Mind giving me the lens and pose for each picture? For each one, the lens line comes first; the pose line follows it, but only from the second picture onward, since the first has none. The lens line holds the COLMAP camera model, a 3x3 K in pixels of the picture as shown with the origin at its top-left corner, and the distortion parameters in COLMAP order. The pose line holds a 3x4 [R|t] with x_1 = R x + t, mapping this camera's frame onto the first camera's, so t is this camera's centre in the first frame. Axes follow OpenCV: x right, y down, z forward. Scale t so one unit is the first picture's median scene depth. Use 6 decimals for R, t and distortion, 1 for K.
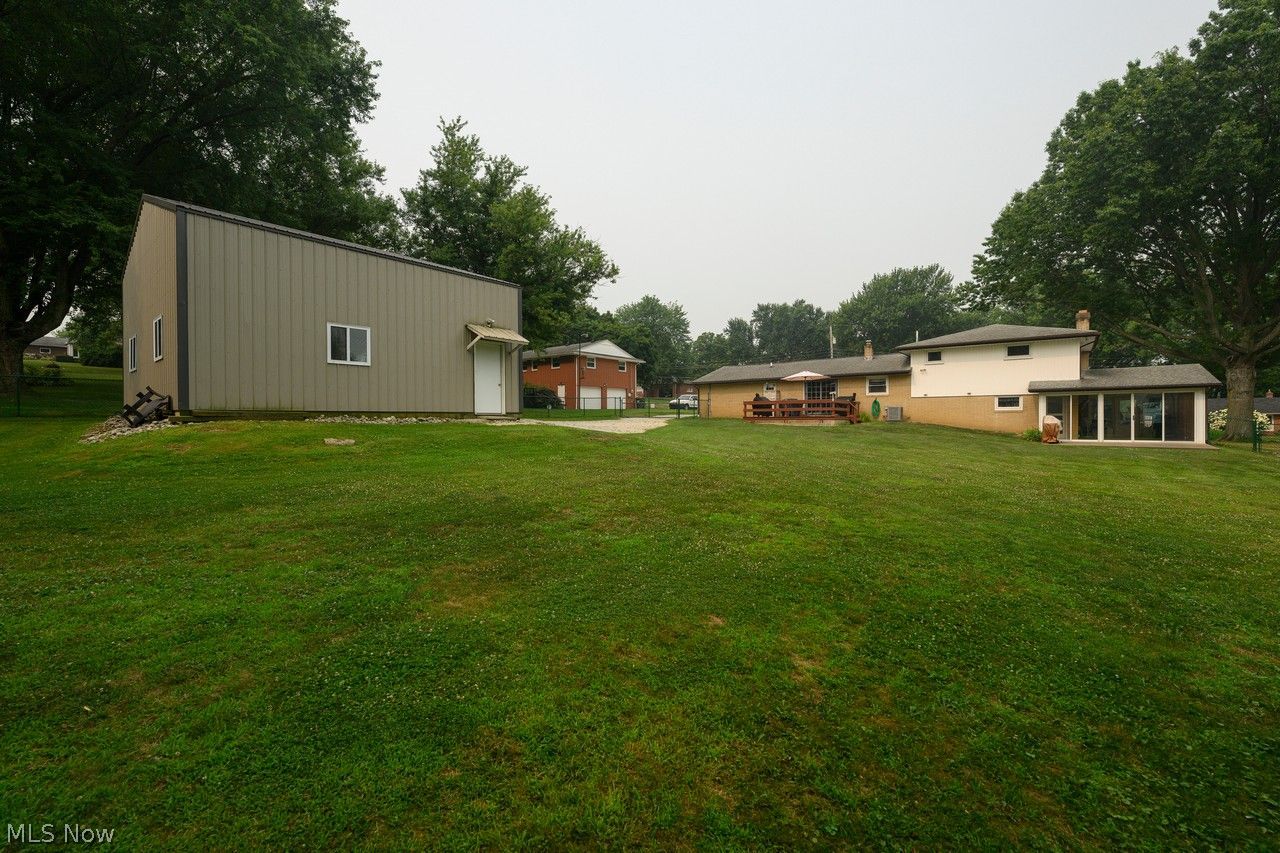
lens RADIAL K [[539.5, 0, 640.6], [0, 539.5, 426.1], [0, 0, 1]] dist [-0.001266, -0.000165]
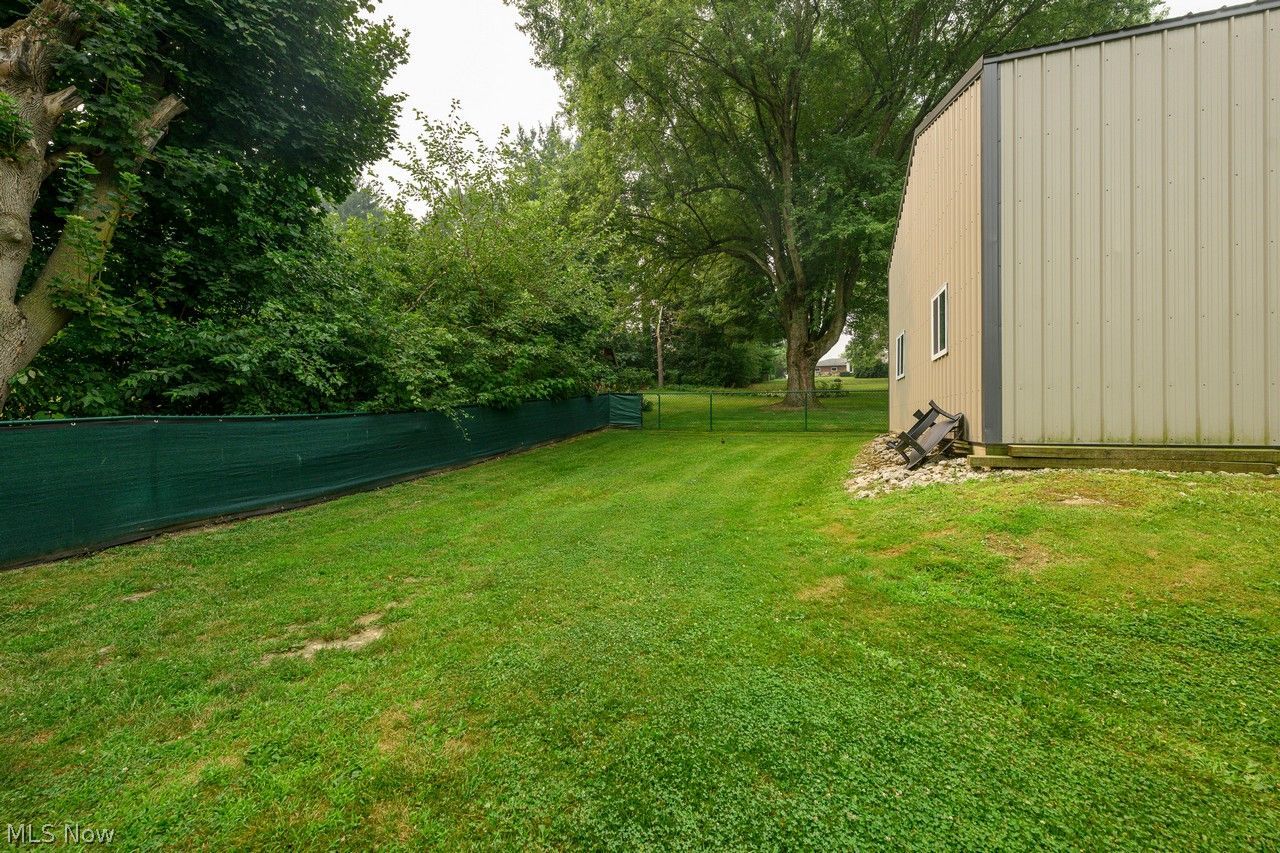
lens RADIAL K [[539.5, 0, 640.8], [0, 539.5, 423.6], [0, 0, 1]] dist [-0.001266, -0.000165]
pose [[0.379574, 0.004628, -0.925150, -0.462140], [-0.008182, 0.999965, 0.001645, -0.044415], [0.925125, 0.006945, 0.379599, 0.454722]]
